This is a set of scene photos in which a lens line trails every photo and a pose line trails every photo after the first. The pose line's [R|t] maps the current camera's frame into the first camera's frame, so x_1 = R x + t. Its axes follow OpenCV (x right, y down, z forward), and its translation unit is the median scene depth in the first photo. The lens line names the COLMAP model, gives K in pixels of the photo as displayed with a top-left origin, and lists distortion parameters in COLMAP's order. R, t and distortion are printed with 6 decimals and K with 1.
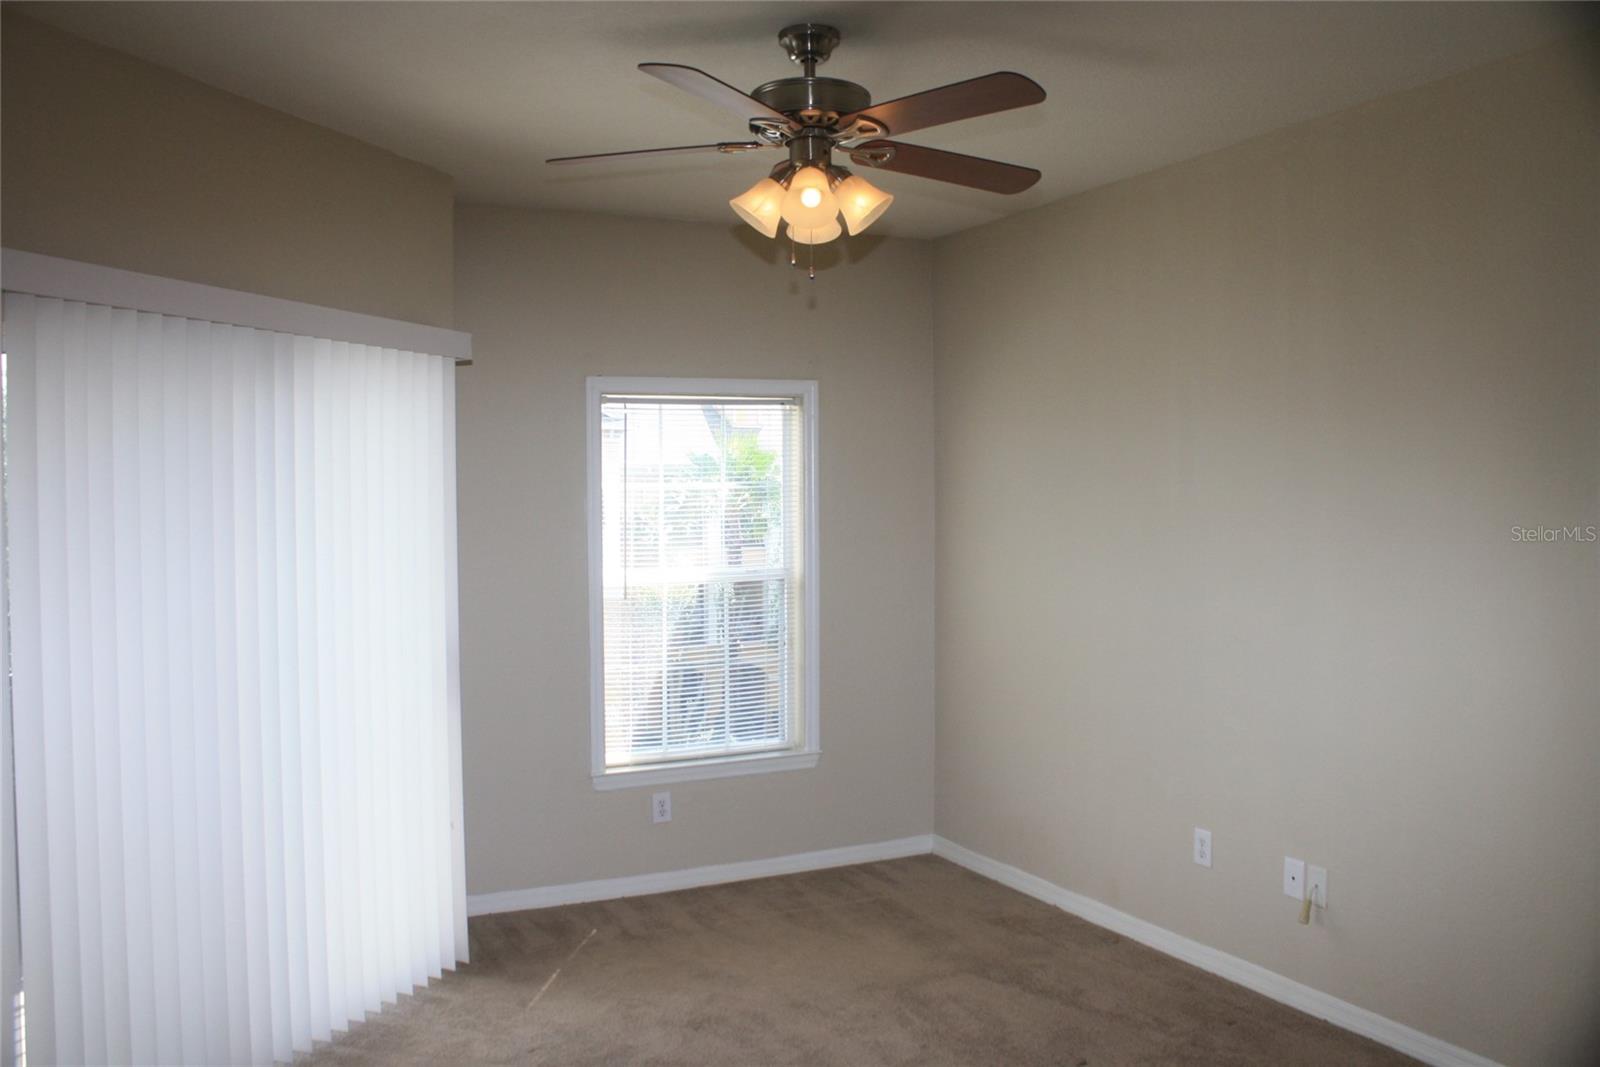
lens RADIAL K [[1357.1, 0, 785.0], [0, 1357.1, 531.1], [0, 0, 1]] dist [-0.156063, 0.123275]
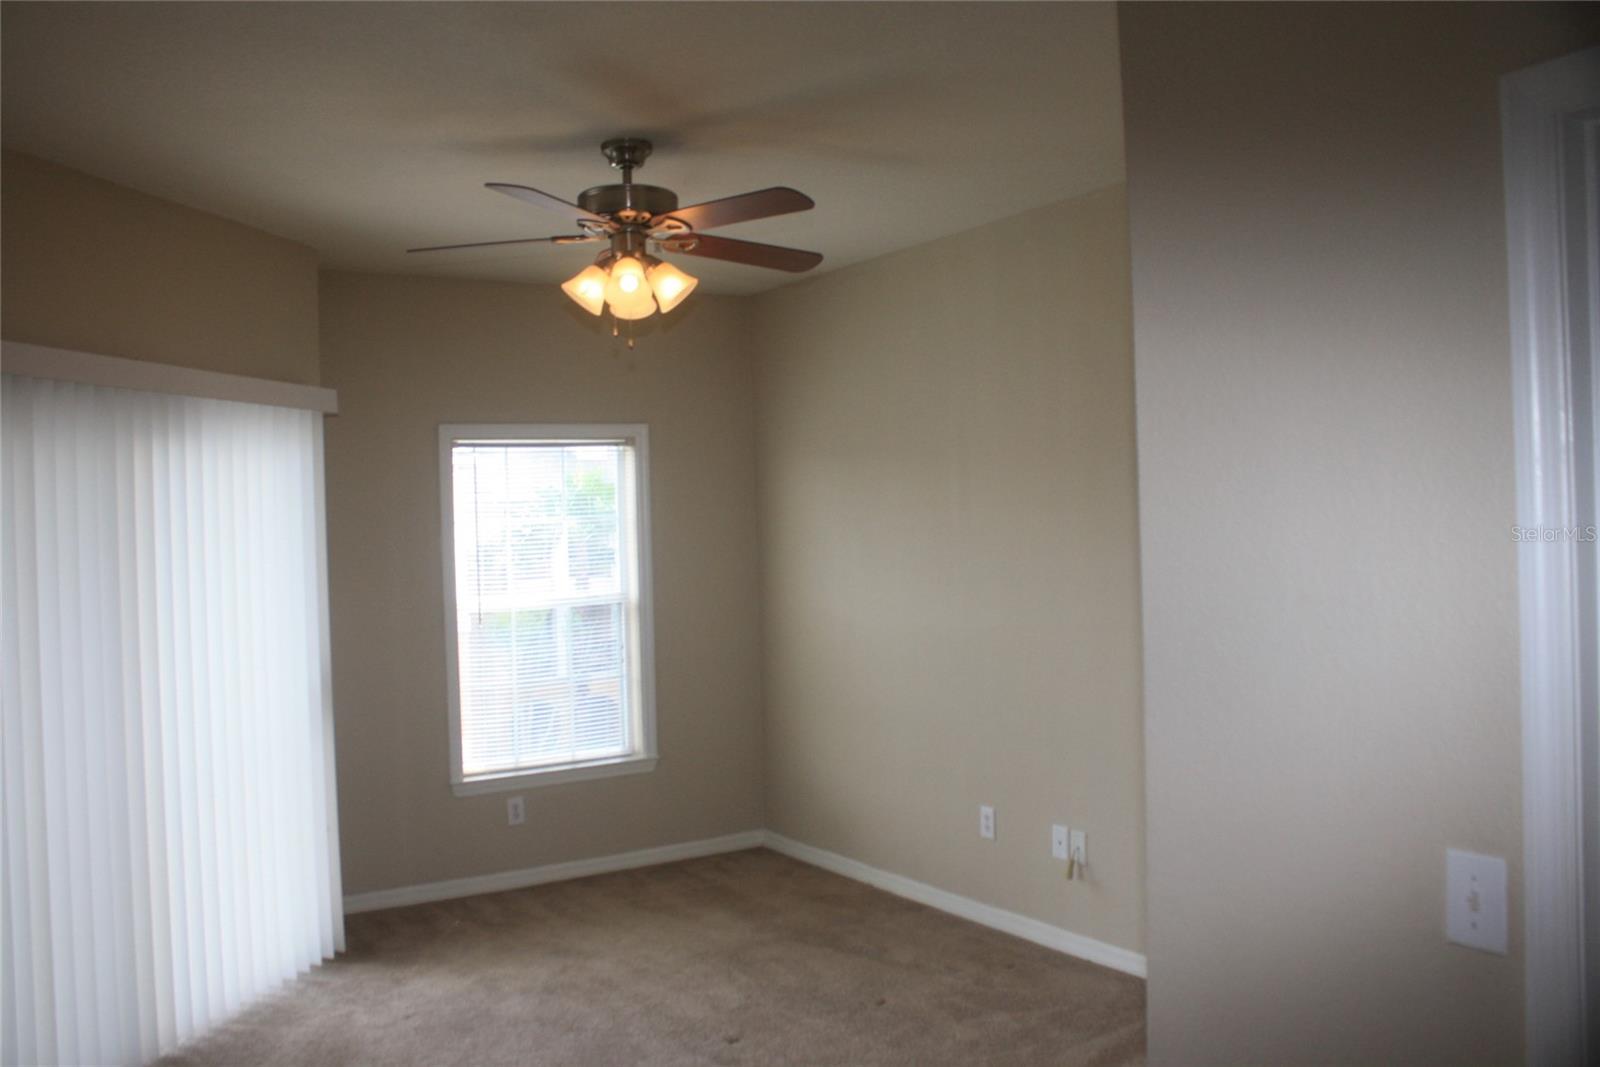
lens RADIAL K [[1357.1, 0, 786.9], [0, 1357.1, 535.7], [0, 0, 1]] dist [-0.156063, 0.123275]
pose [[0.993333, -0.021674, 0.113225, 0.013611], [0.023714, 0.999579, -0.016706, 0.003352], [-0.112815, 0.019280, 0.993429, -0.167080]]
